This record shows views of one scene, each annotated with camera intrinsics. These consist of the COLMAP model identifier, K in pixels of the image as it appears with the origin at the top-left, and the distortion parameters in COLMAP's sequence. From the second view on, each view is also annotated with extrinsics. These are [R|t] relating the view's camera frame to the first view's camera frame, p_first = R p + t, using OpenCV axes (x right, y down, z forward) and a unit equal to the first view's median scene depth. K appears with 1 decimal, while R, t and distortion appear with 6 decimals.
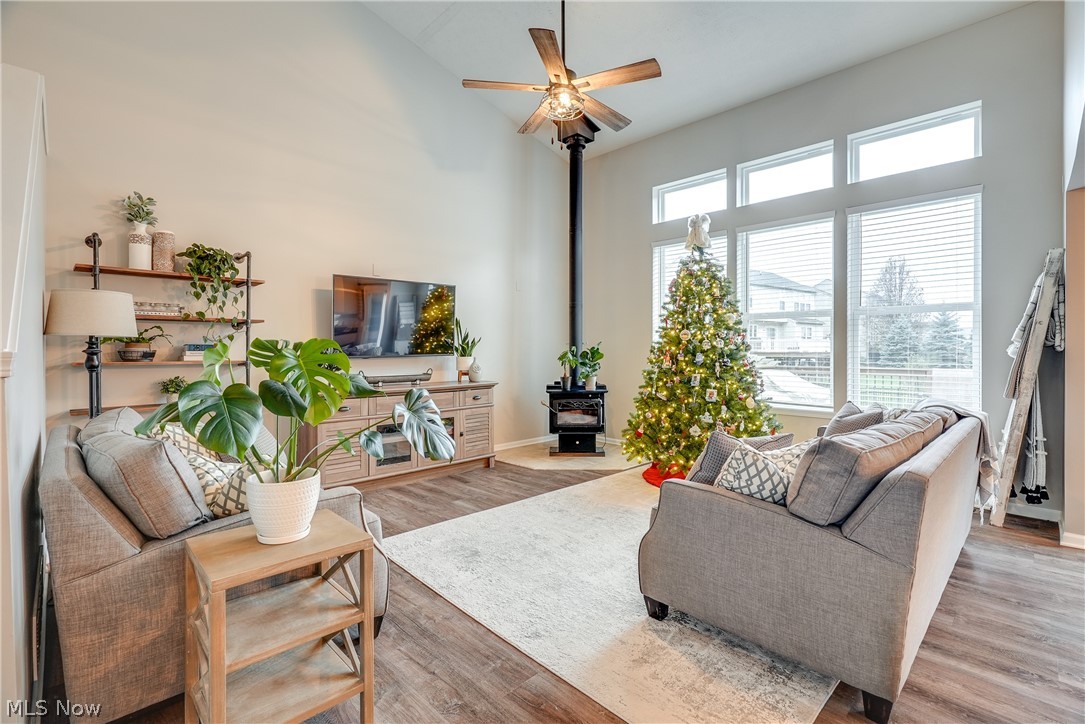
lens RADIAL K [[499.3, 0, 560.3], [0, 499.3, 348.8], [0, 0, 1]] dist [-0.014062, 0.005609]
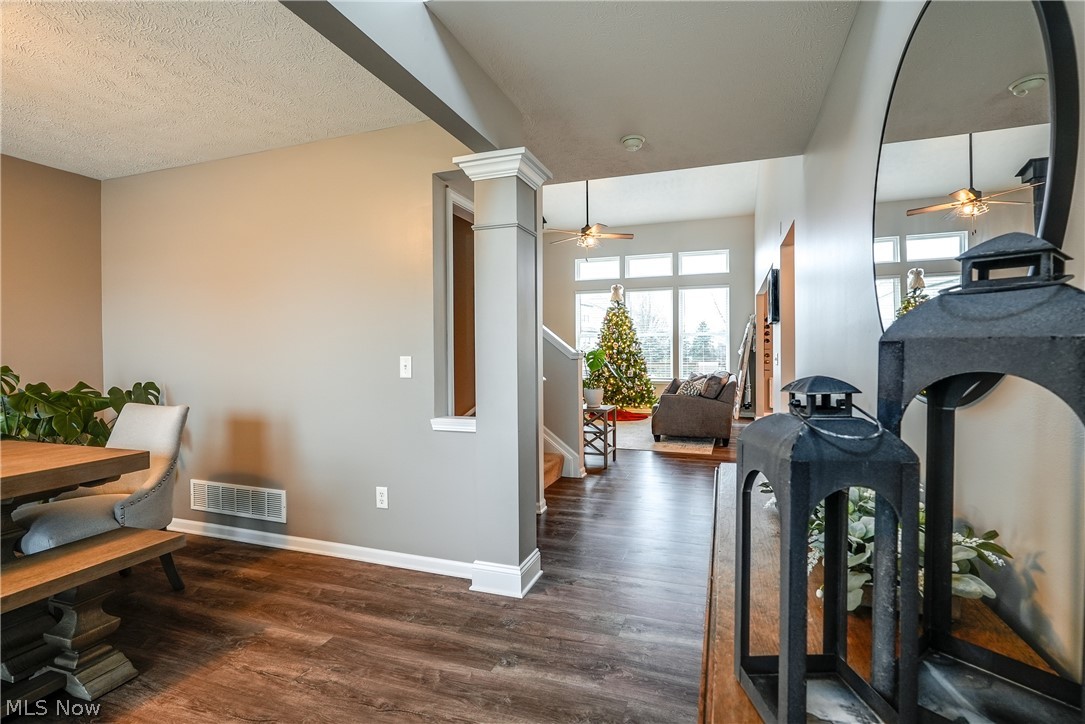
lens RADIAL K [[499.3, 0, 558.9], [0, 499.3, 355.4], [0, 0, 1]] dist [-0.014062, 0.005609]
pose [[0.904086, -0.006541, 0.427301, -0.859430], [0.003435, 0.999962, 0.008040, -0.002499], [-0.427338, -0.005802, 0.904074, -0.770589]]
